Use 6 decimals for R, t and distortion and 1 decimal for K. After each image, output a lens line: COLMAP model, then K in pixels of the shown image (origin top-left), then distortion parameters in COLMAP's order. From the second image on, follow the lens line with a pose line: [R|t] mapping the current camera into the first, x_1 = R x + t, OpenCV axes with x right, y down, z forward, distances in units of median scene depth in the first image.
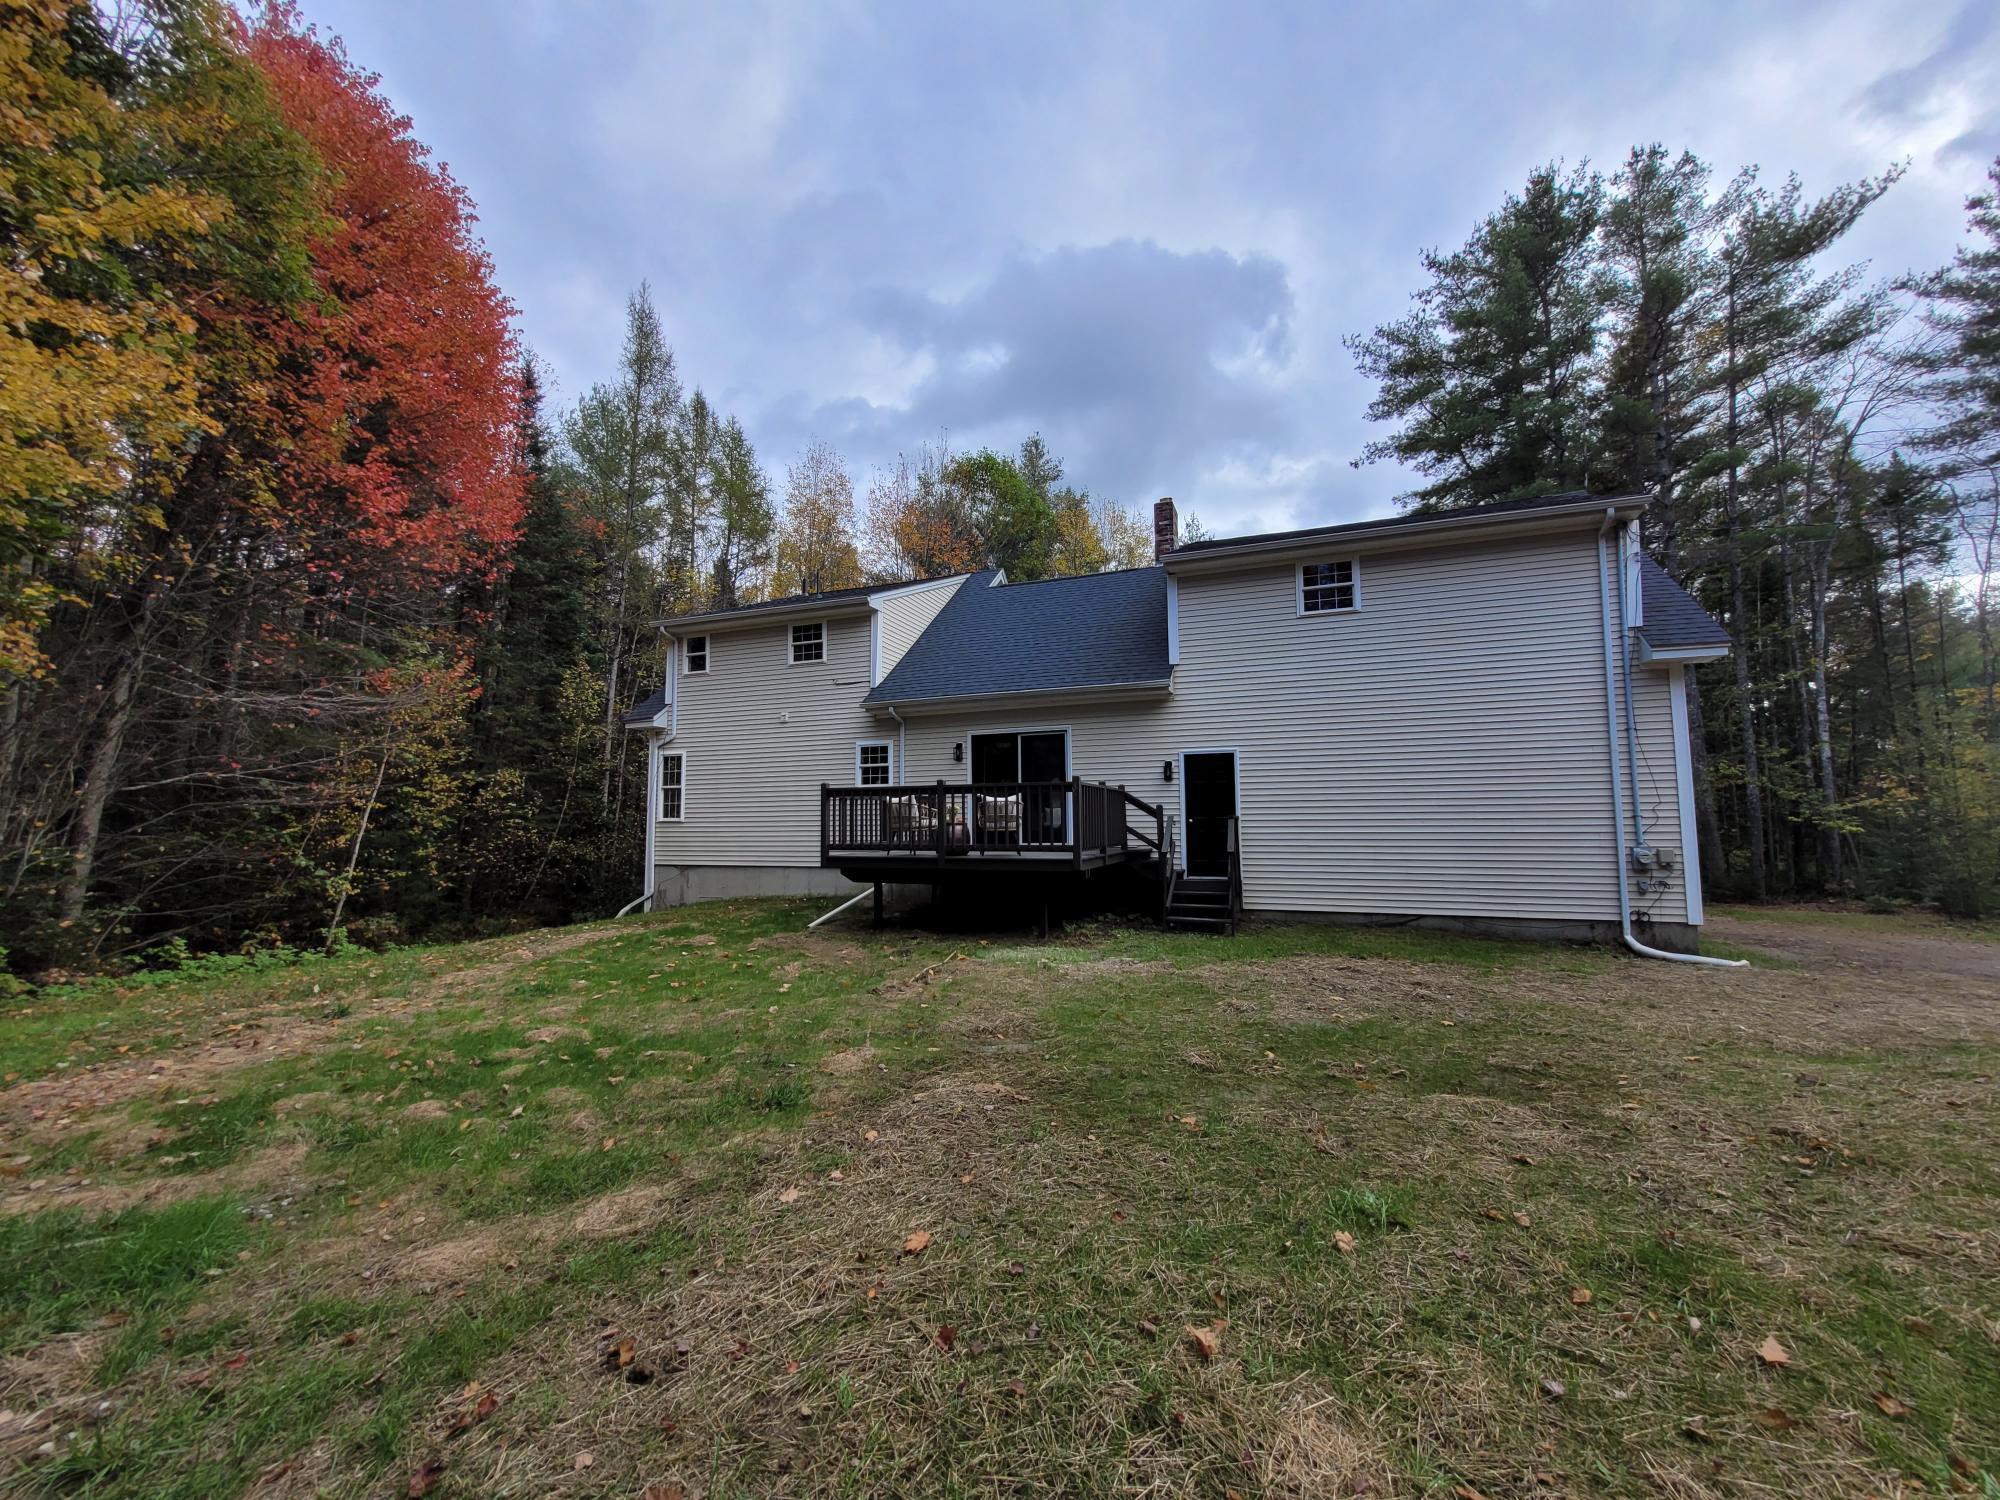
lens RADIAL K [[778.8, 0, 1008.4], [0, 778.8, 760.7], [0, 0, 1]] dist [-0.000669, 0.000330]
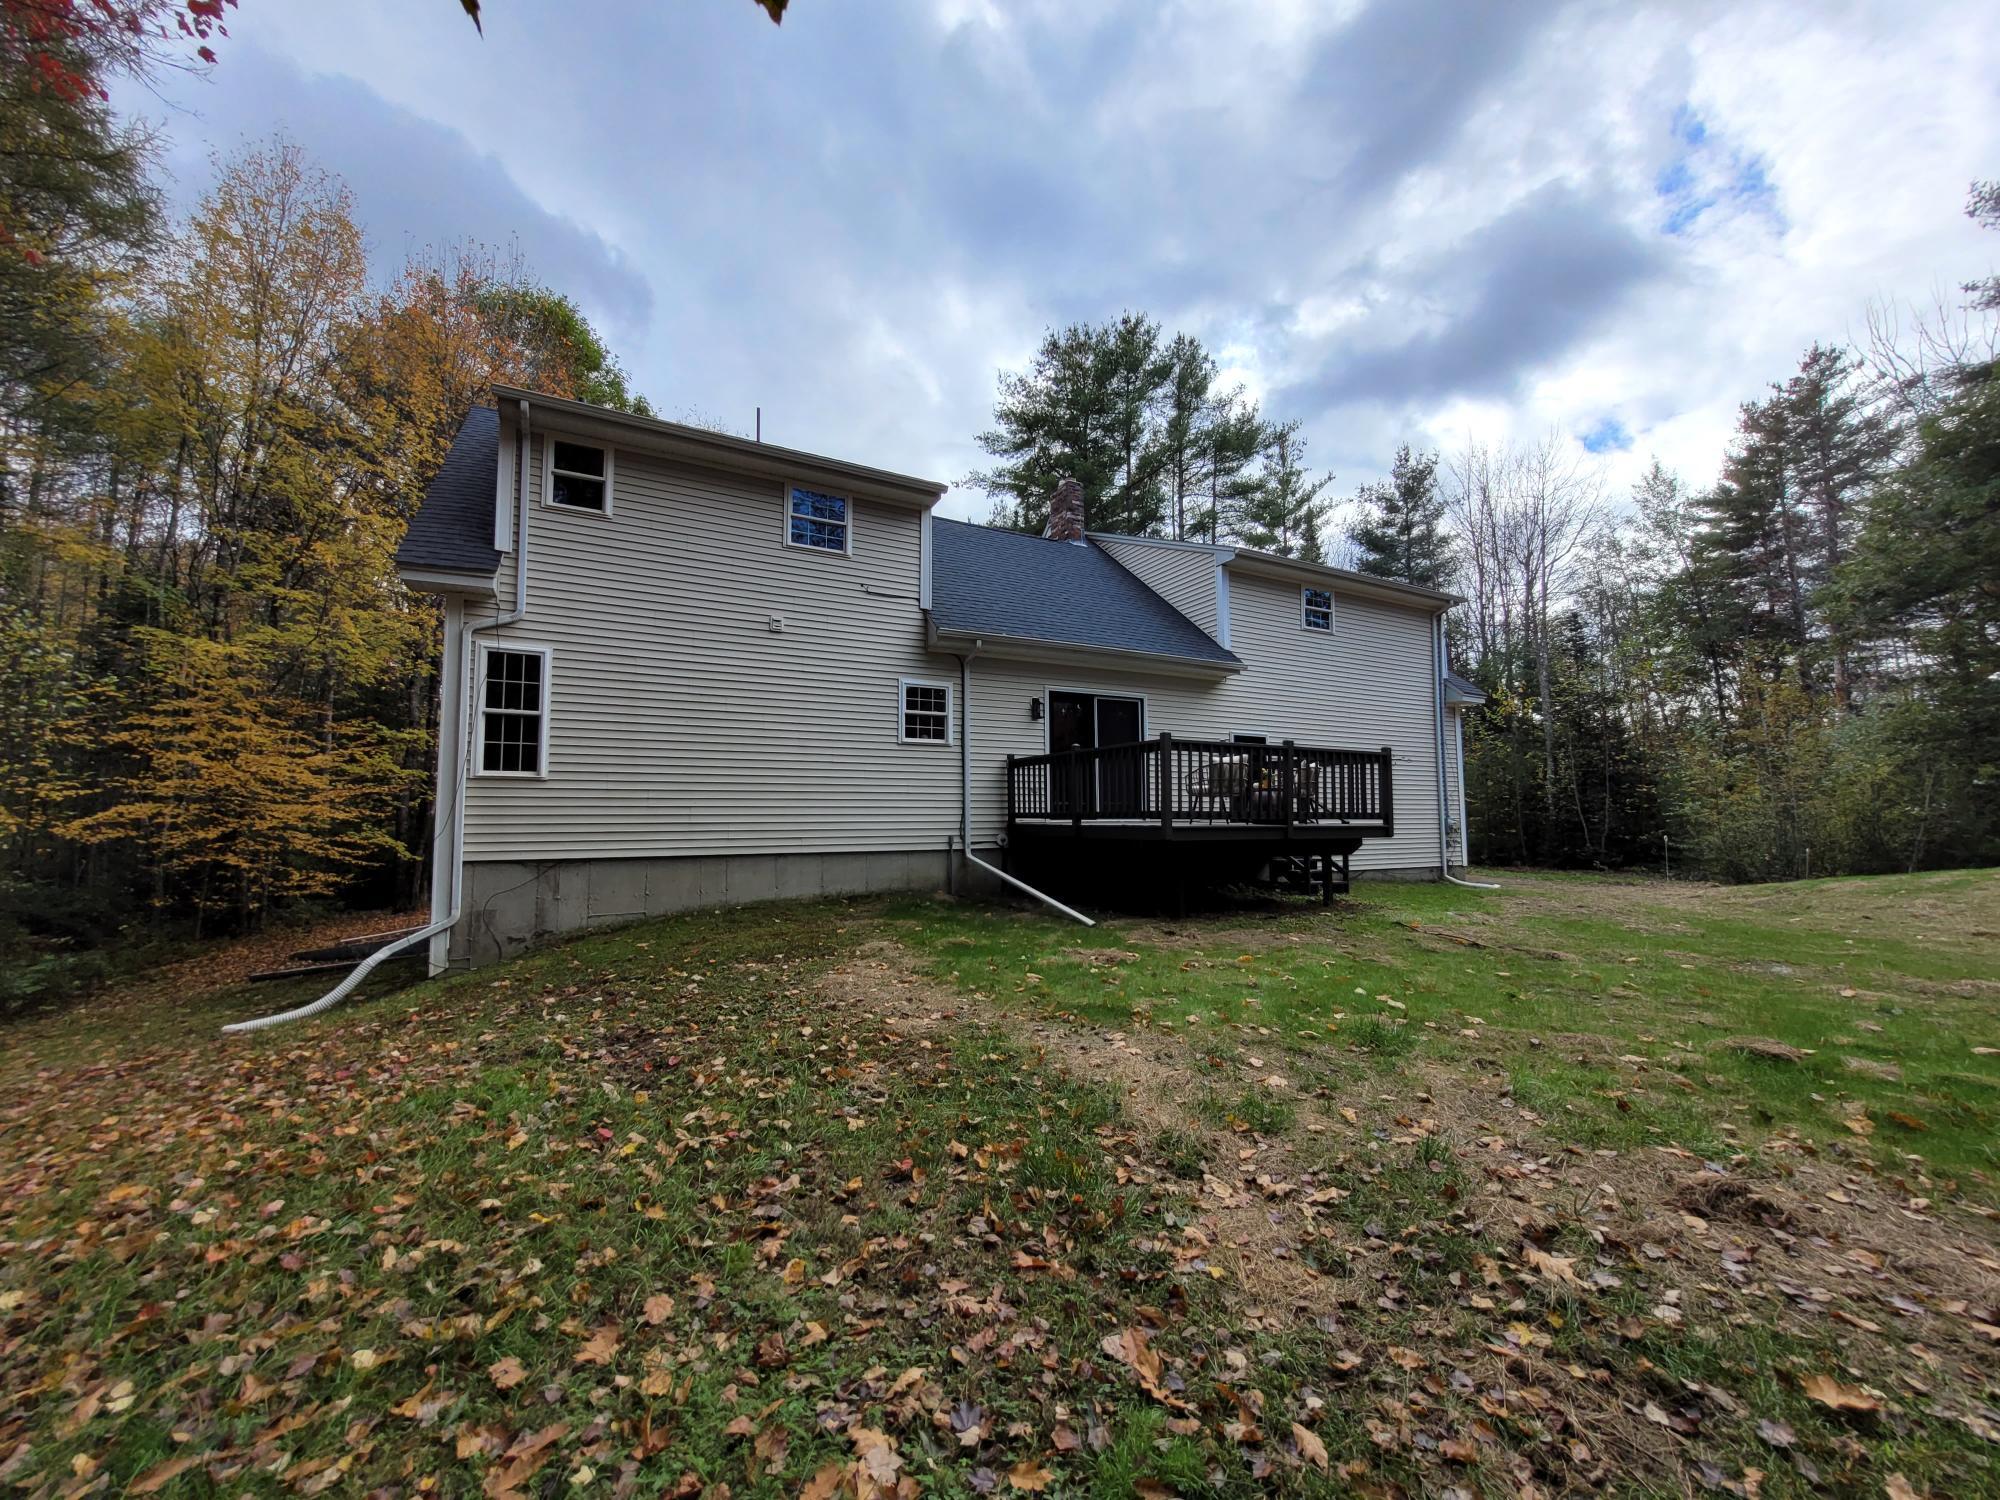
lens RADIAL K [[778.8, 0, 1003.7], [0, 778.8, 763.5], [0, 0, 1]] dist [-0.000669, 0.000330]
pose [[0.651729, 0.057824, 0.756245, -0.679451], [-0.065882, 0.997637, -0.019504, 0.063055], [-0.755585, -0.037111, 0.653998, 0.455928]]
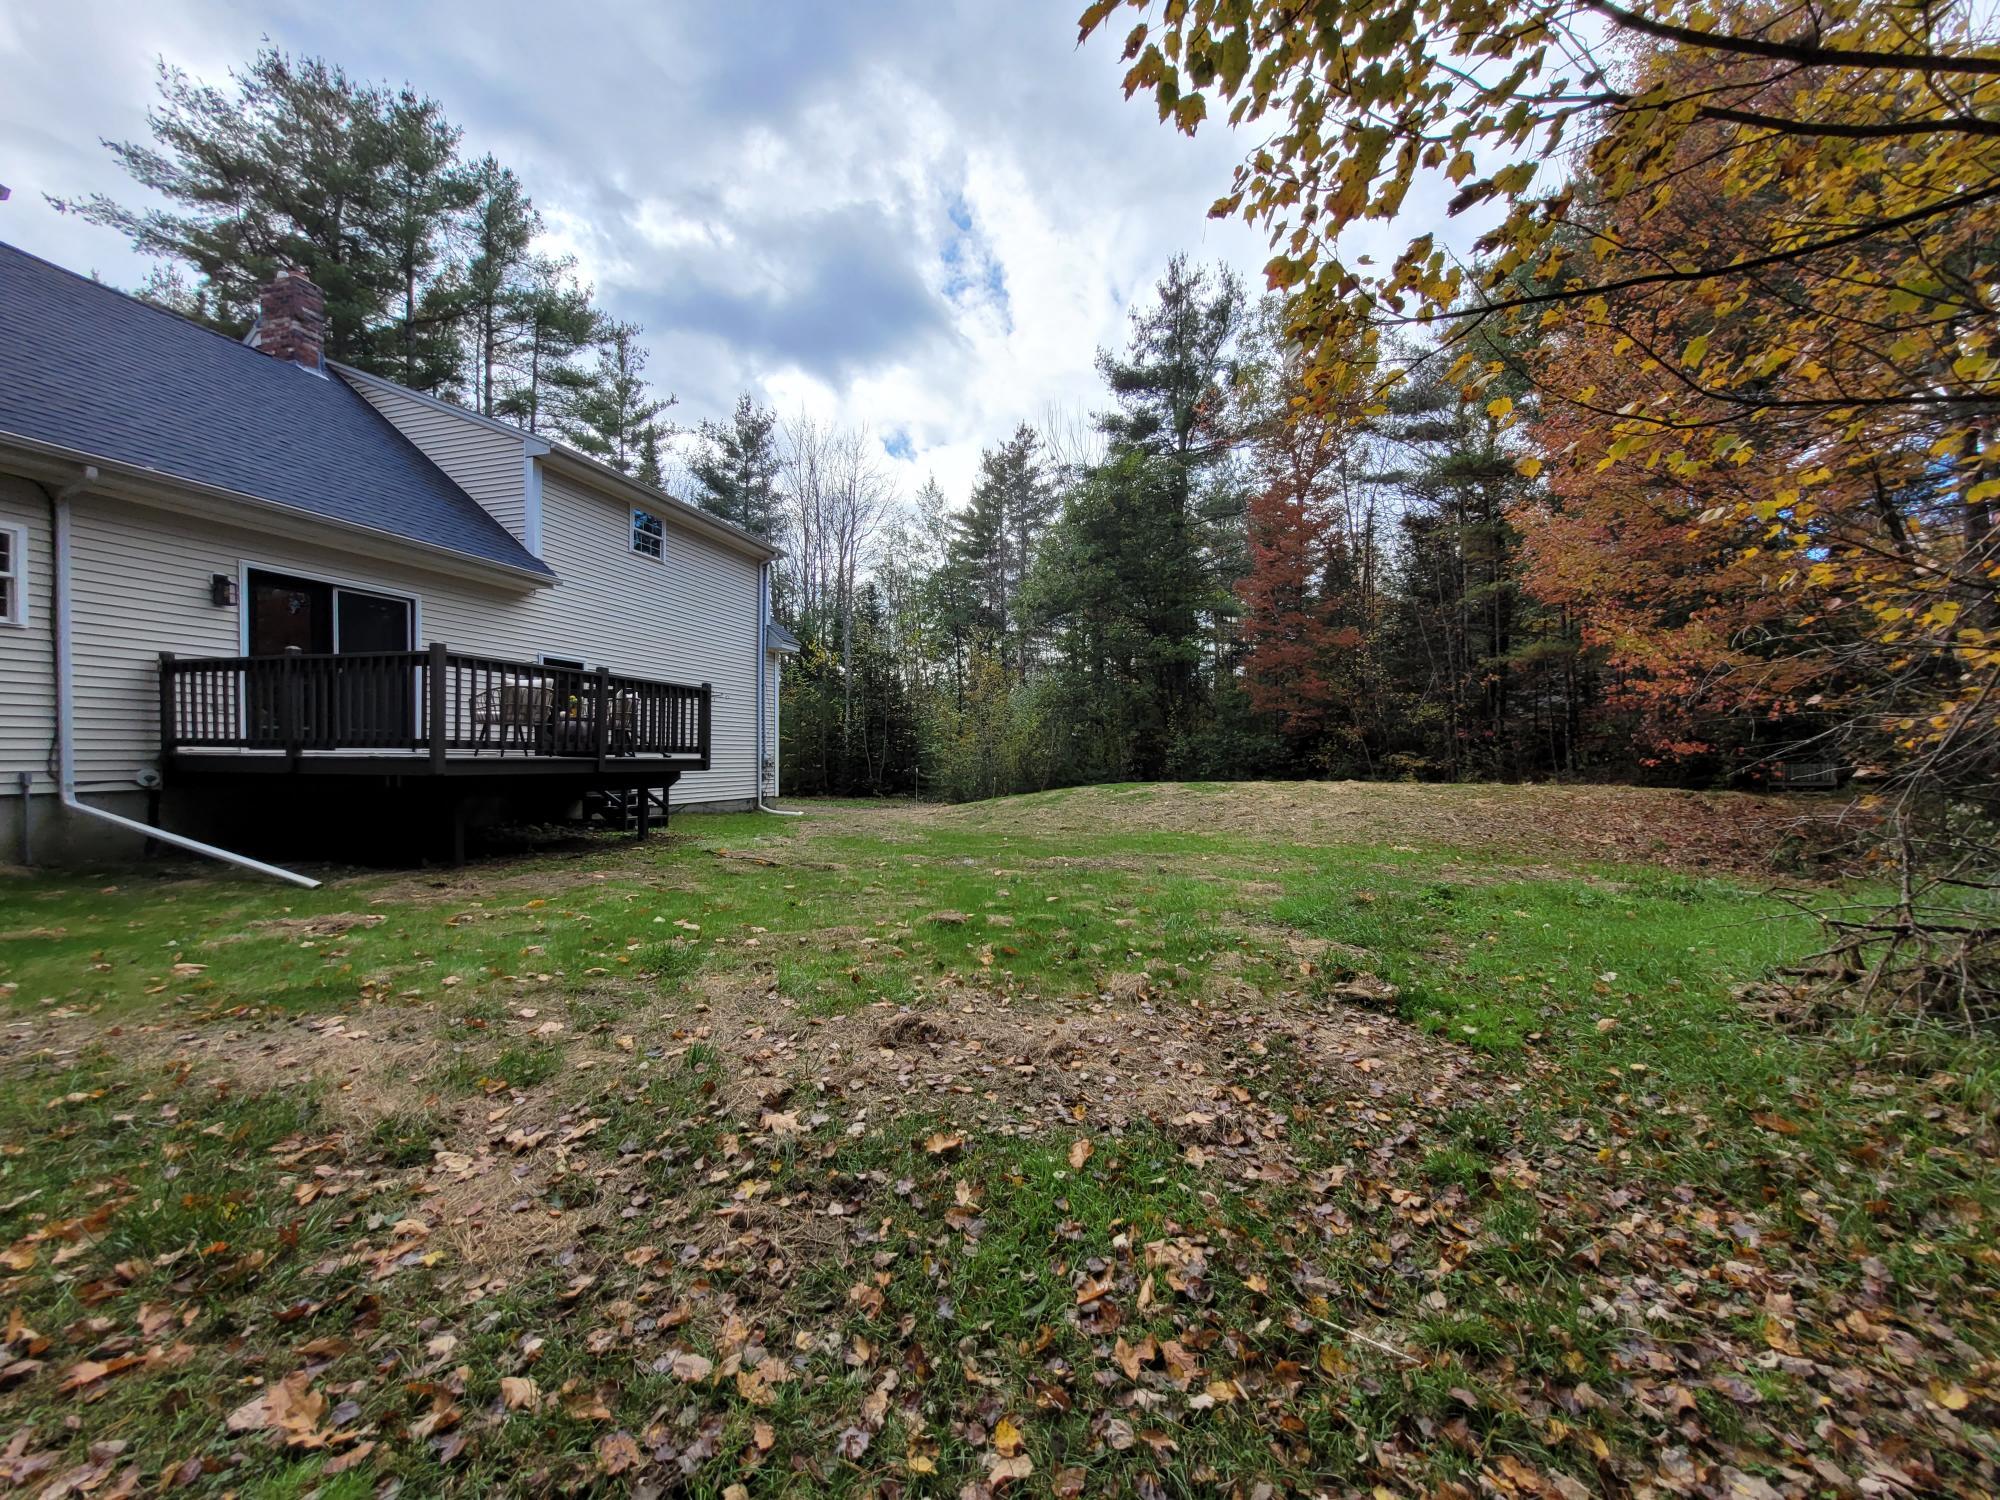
lens RADIAL K [[778.8, 0, 1017.0], [0, 778.8, 762.7], [0, 0, 1]] dist [-0.000669, 0.000330]
pose [[-0.109523, -0.002679, 0.993981, -0.672663], [-0.090701, 0.995851, -0.007310, 0.064708], [-0.989837, -0.090956, -0.109312, 0.442079]]
